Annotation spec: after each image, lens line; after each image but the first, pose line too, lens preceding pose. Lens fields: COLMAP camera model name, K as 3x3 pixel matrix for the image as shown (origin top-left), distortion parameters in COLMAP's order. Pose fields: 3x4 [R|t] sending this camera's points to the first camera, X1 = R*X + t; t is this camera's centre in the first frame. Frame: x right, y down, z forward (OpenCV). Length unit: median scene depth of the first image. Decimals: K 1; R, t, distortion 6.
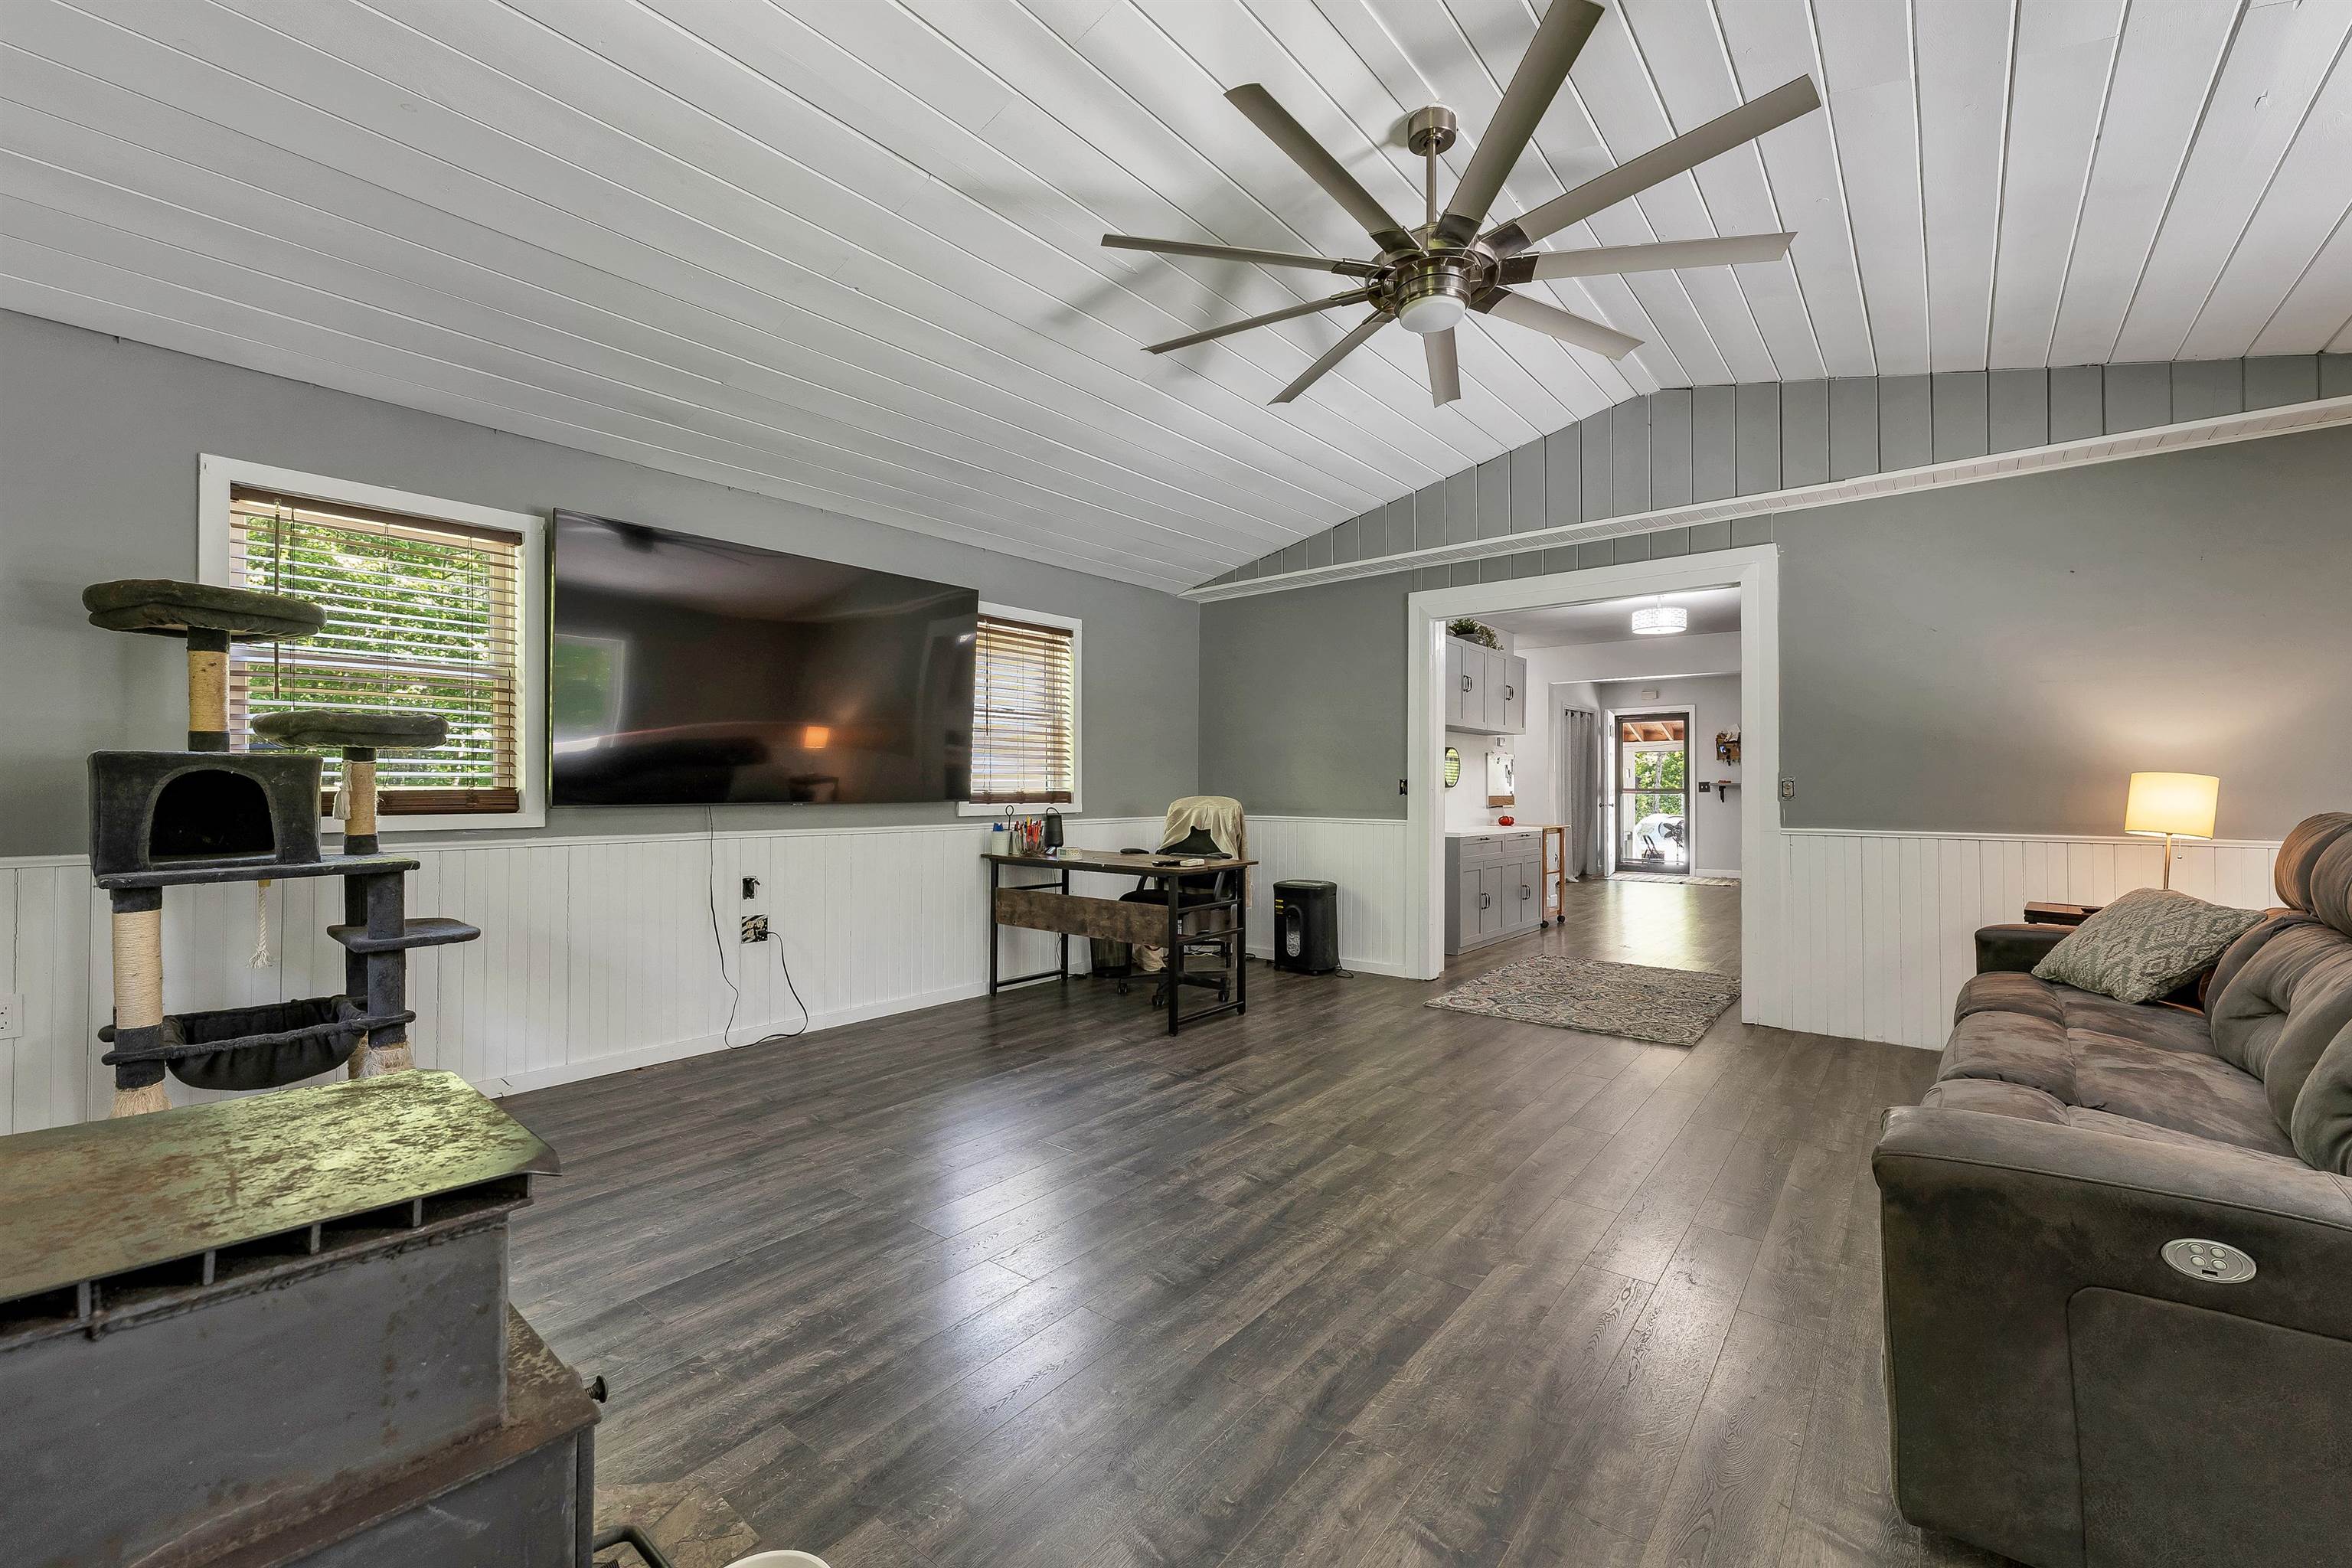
lens RADIAL K [[951.7, 0, 1171.4], [0, 951.7, 775.3], [0, 0, 1]] dist [-0.000517, -0.000050]
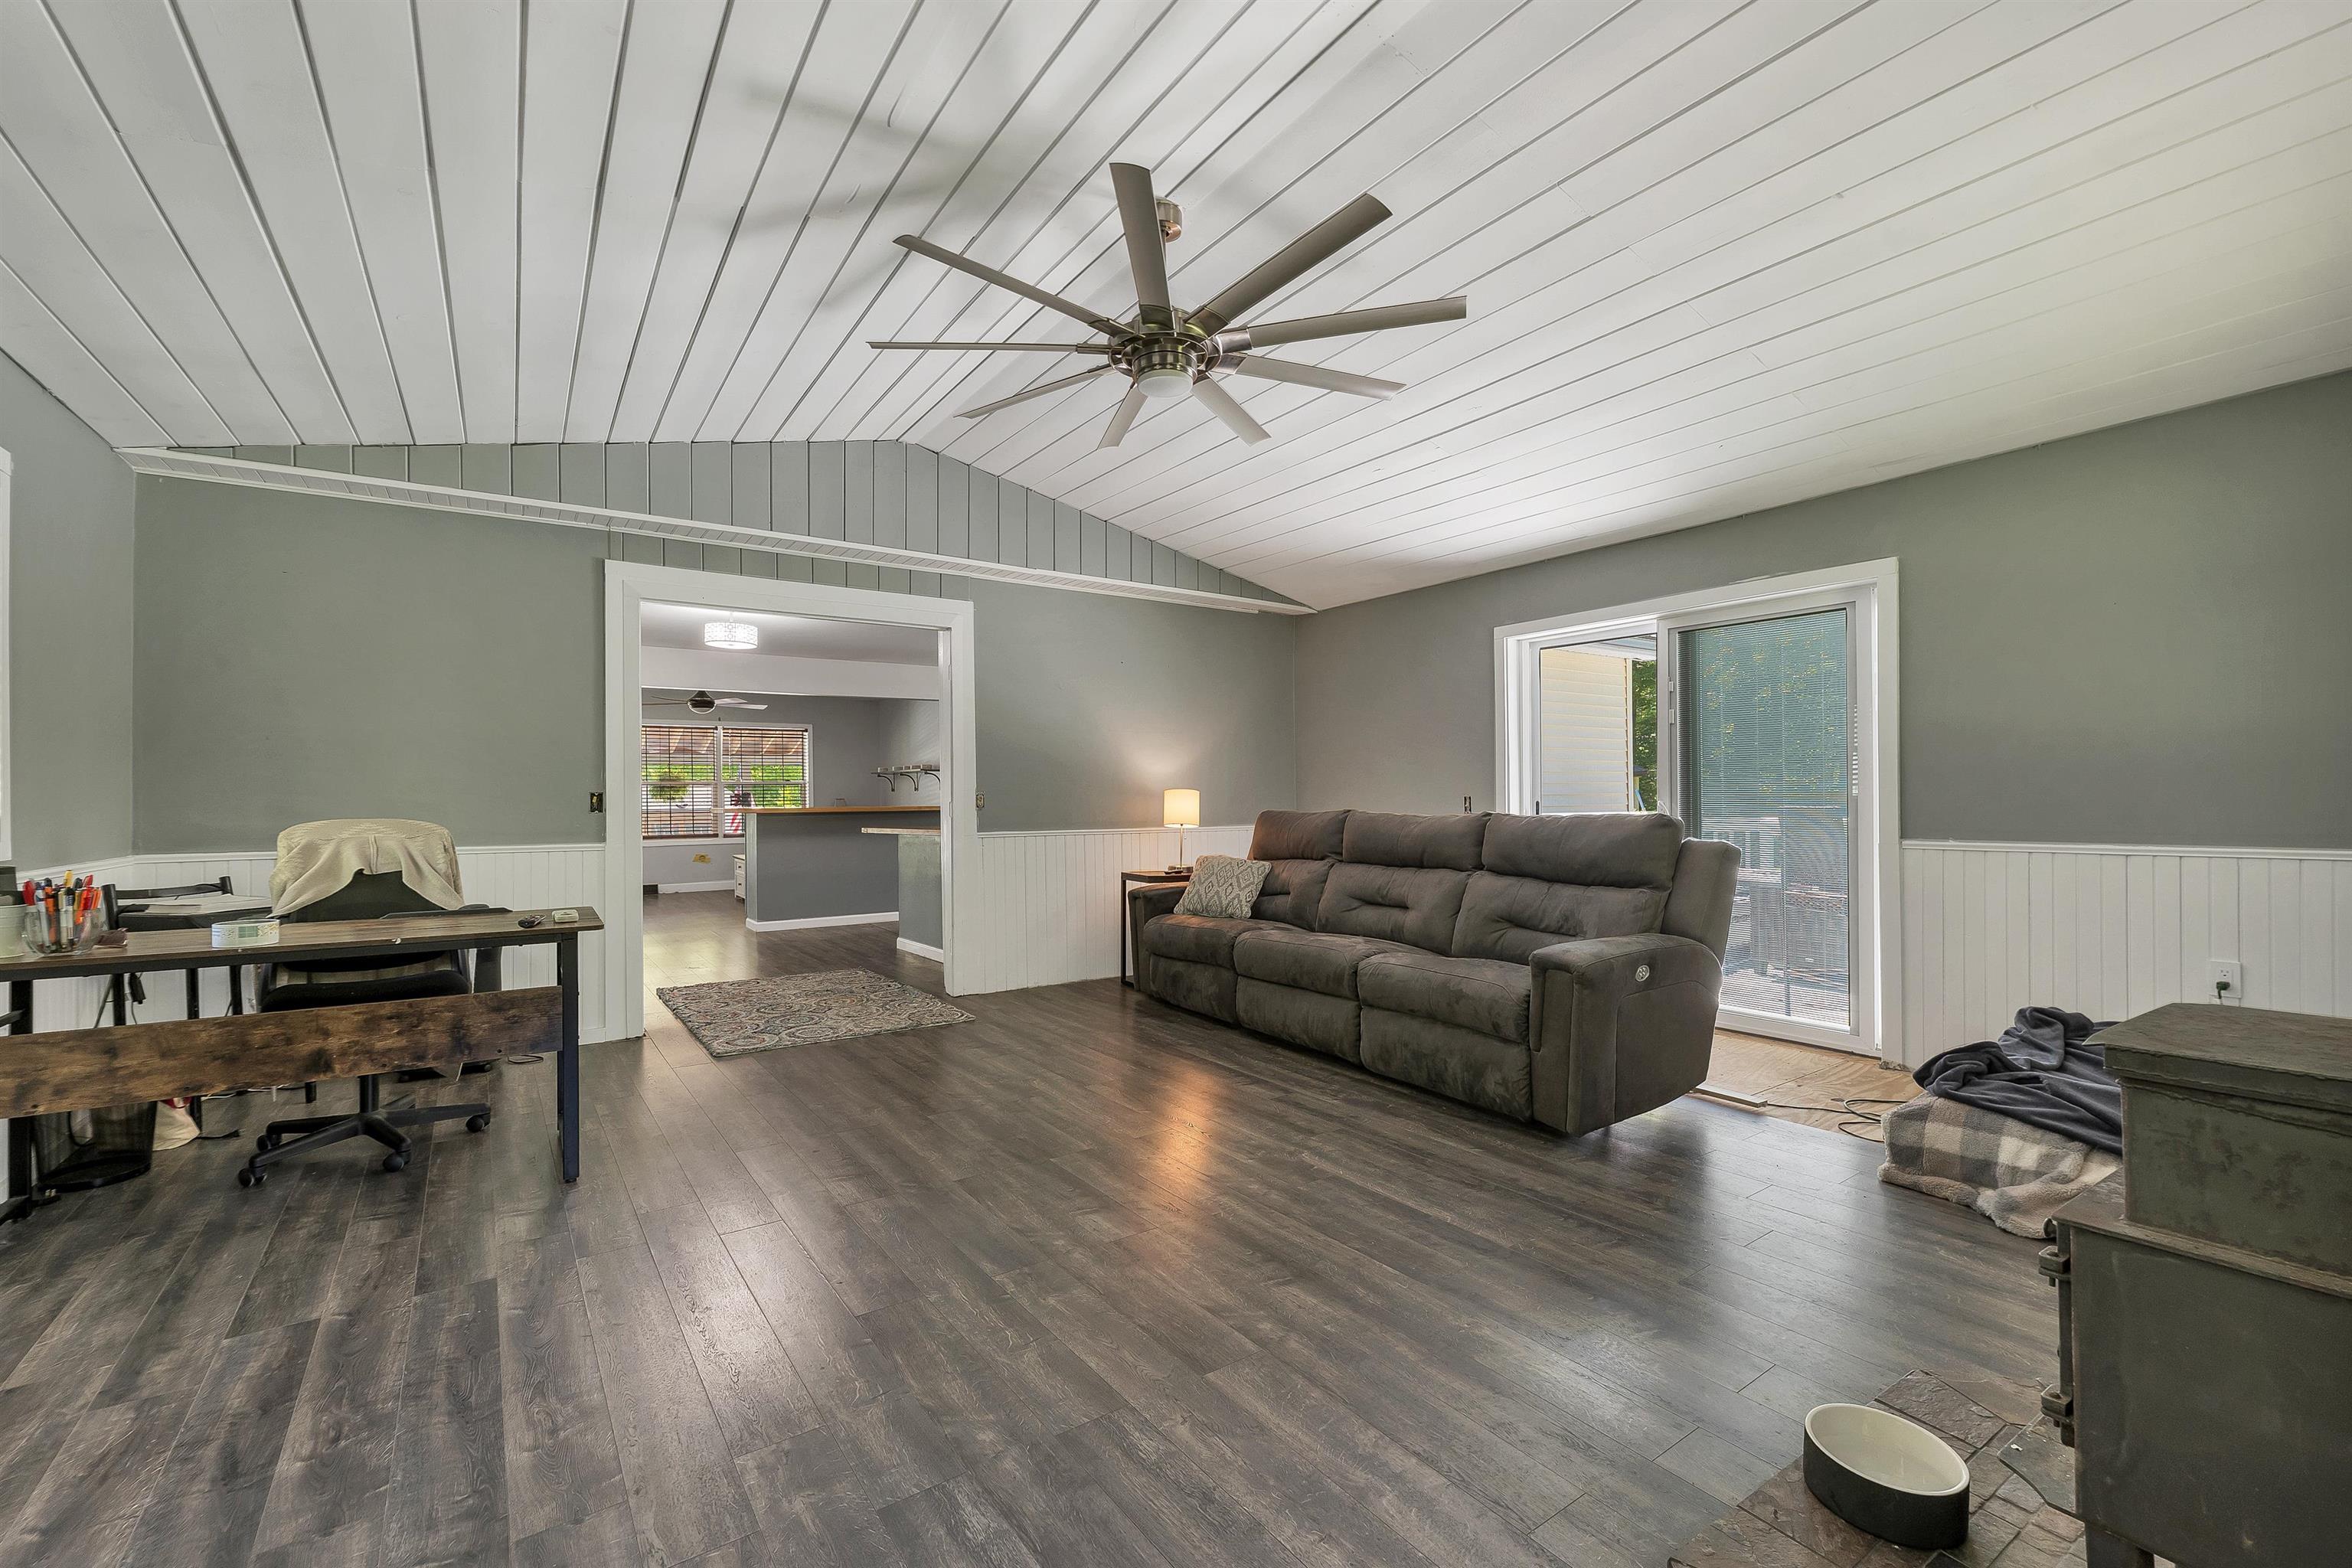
lens RADIAL K [[973.3, 0, 1176.0], [0, 973.3, 784.0], [0, 0, 1]] dist [-0.000408, -0.000124]
pose [[0.287951, 0.011878, 0.957572, -0.621908], [-0.003490, 0.999929, -0.011354, 0.007194], [-0.957639, -0.000072, 0.287972, 0.483960]]
